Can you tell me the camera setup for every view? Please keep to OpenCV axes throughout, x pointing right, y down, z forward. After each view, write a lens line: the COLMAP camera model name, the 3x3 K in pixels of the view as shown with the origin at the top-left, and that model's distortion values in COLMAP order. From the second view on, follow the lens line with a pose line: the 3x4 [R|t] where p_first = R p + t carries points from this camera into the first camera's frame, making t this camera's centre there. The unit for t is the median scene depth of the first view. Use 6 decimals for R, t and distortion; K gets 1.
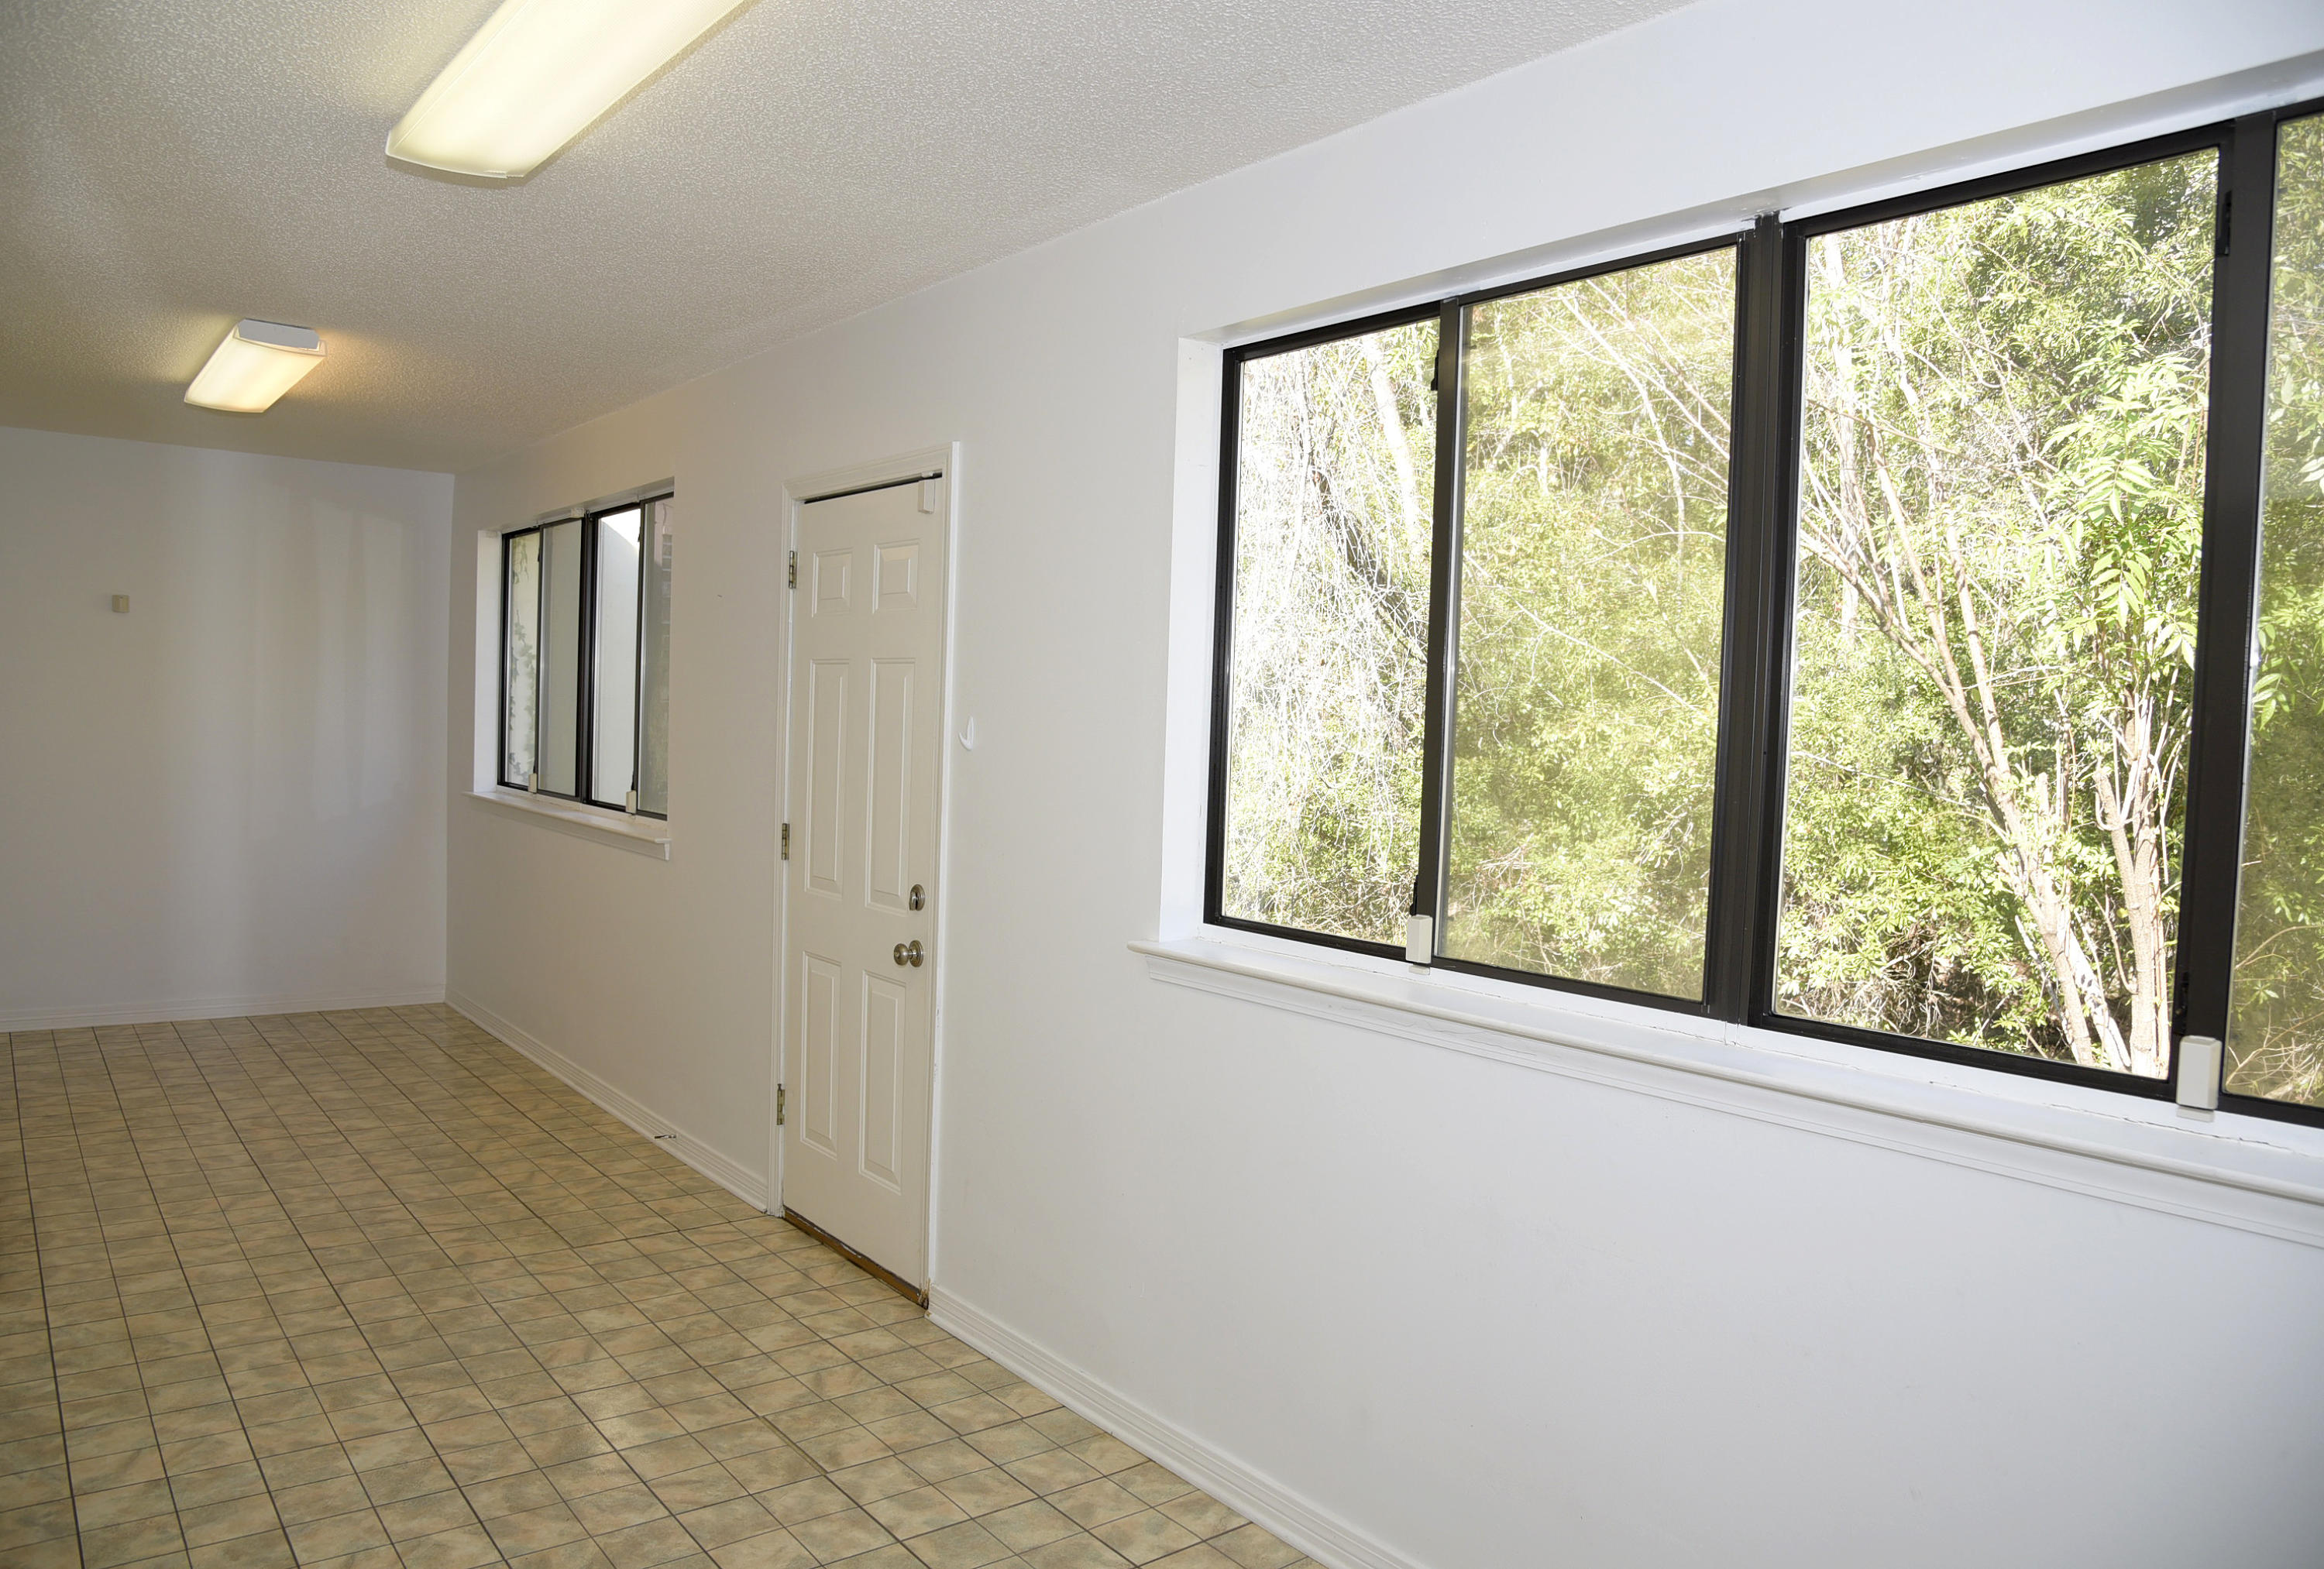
lens RADIAL K [[1635.5, 0, 1162.4], [0, 1635.5, 779.2], [0, 0, 1]] dist [-0.051165, 0.012241]
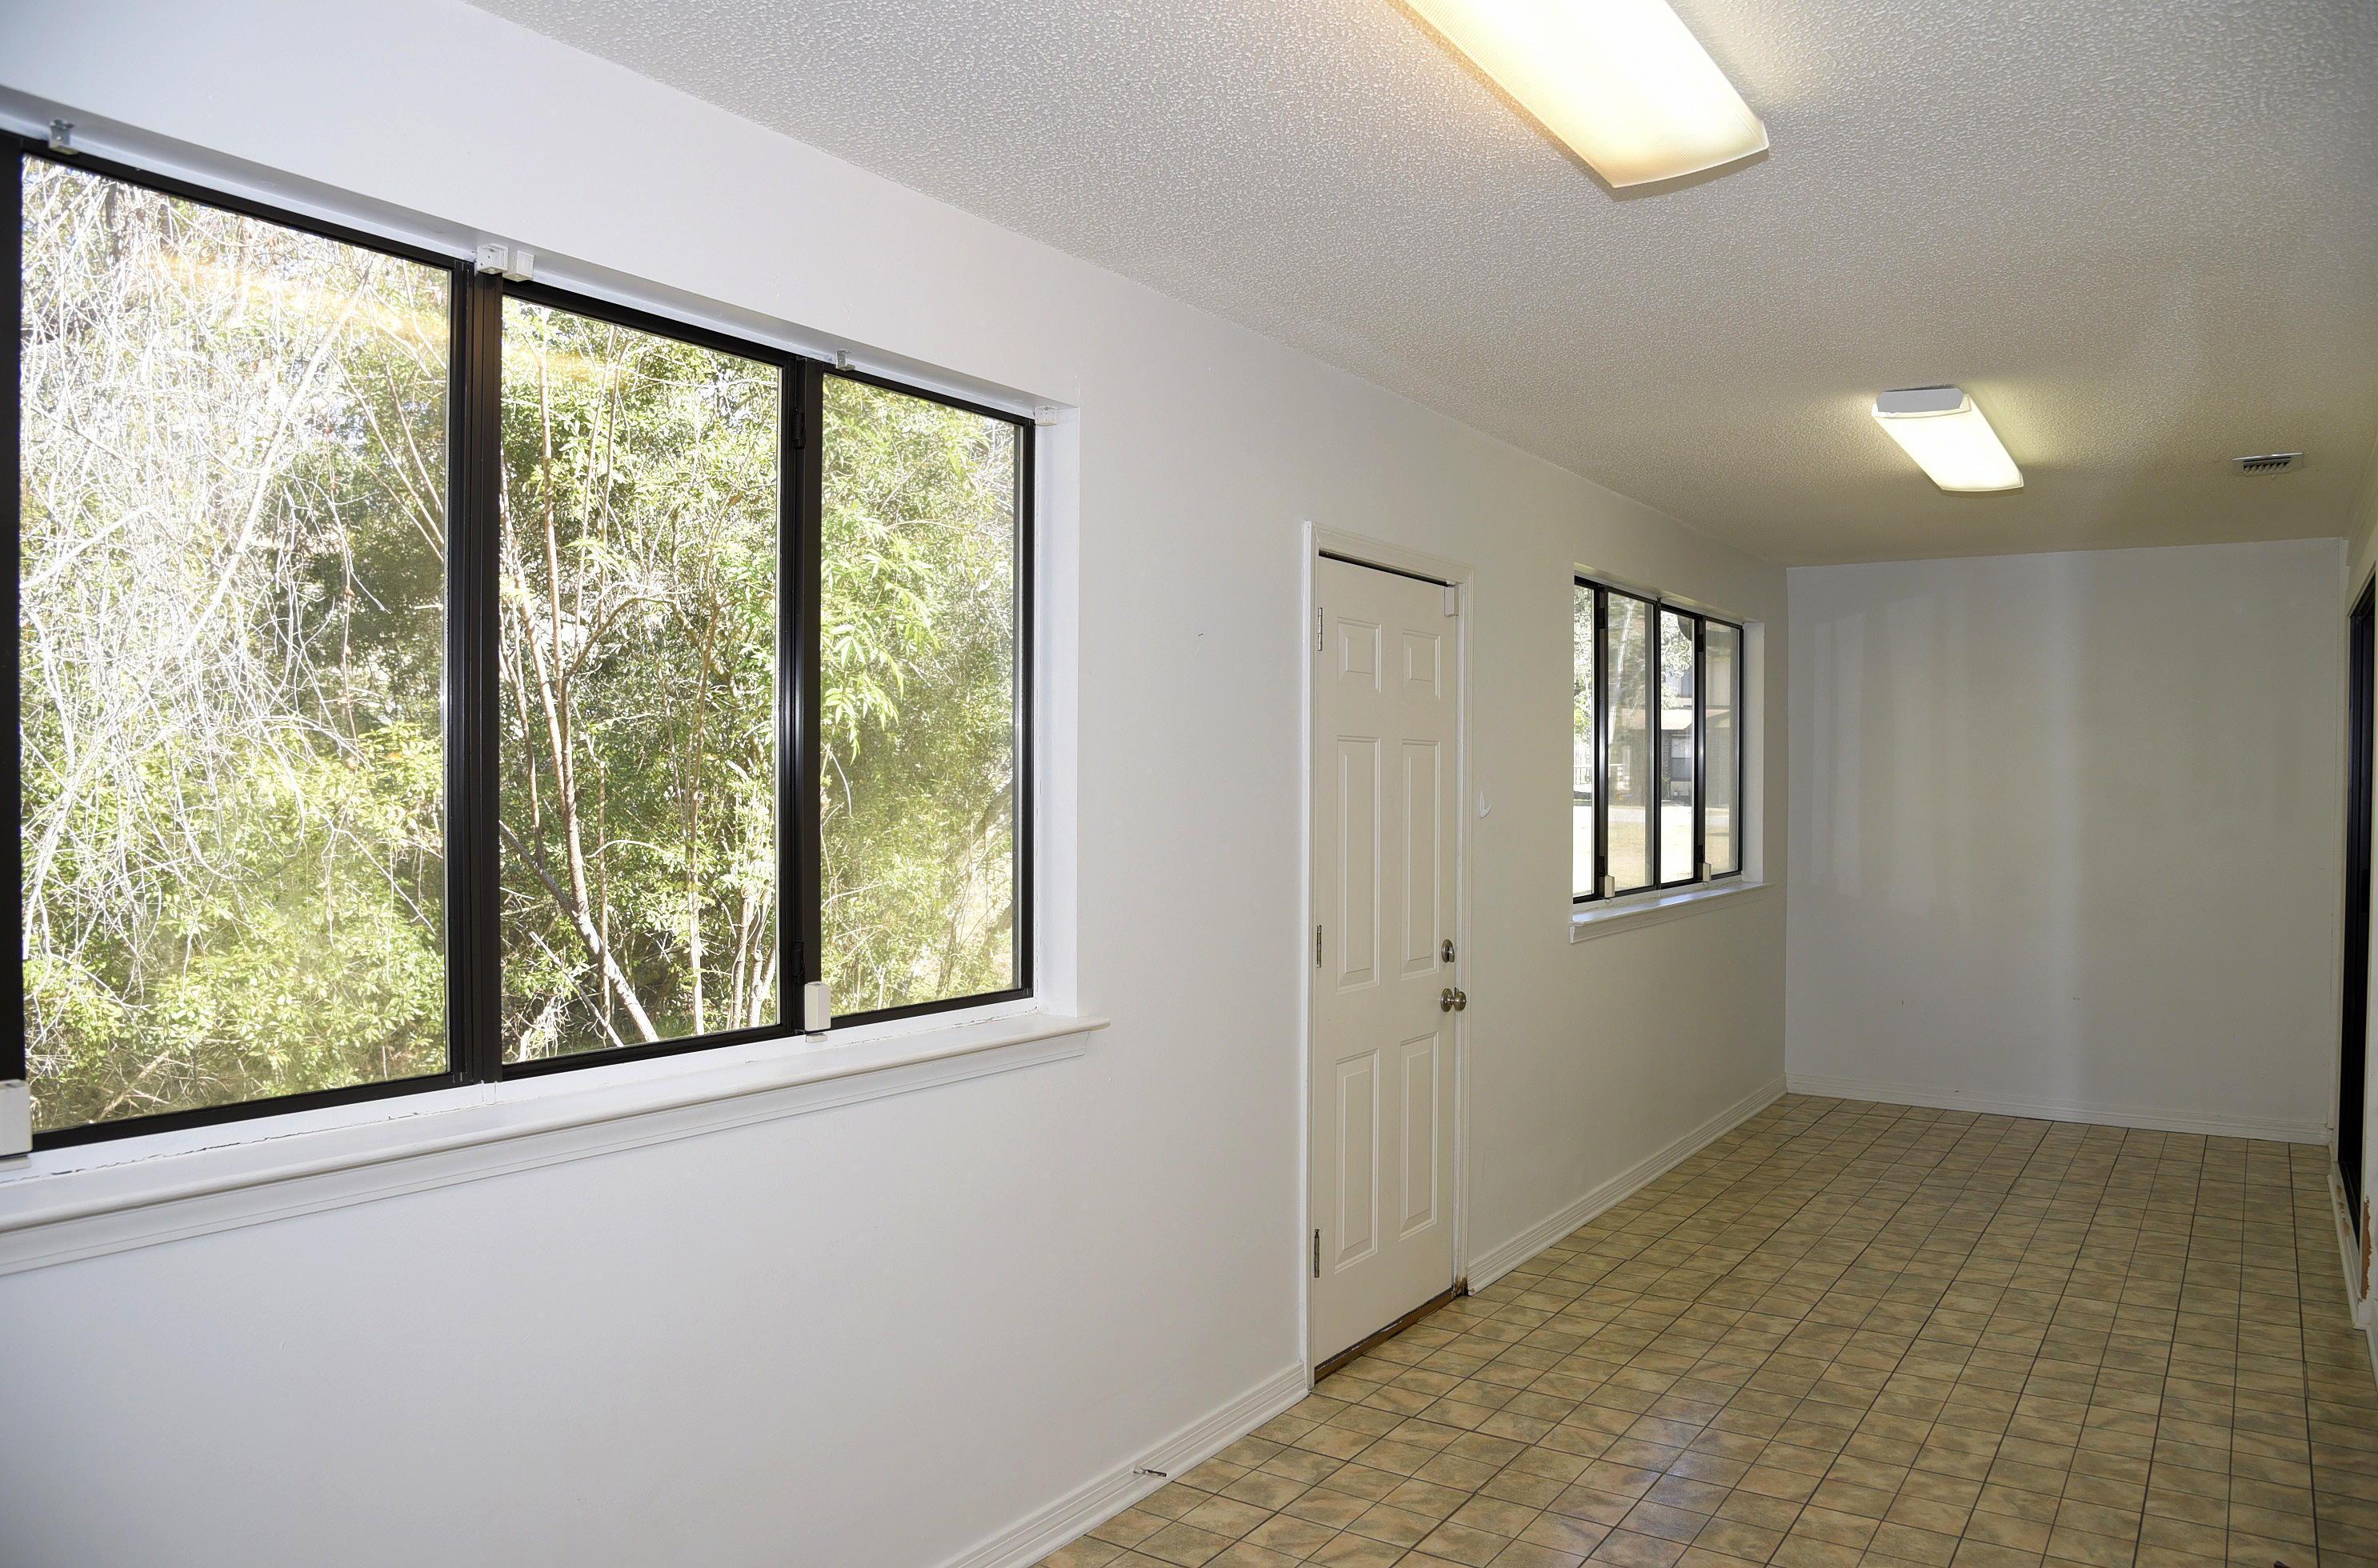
lens RADIAL K [[1644.7, 0, 1186.9], [0, 1644.7, 793.9], [0, 0, 1]] dist [-0.053885, -0.008792]
pose [[-0.333128, -0.029848, 0.942409, -1.230725], [0.021194, 0.999009, 0.039133, -0.090441], [-0.942643, 0.033010, -0.332166, 1.631568]]
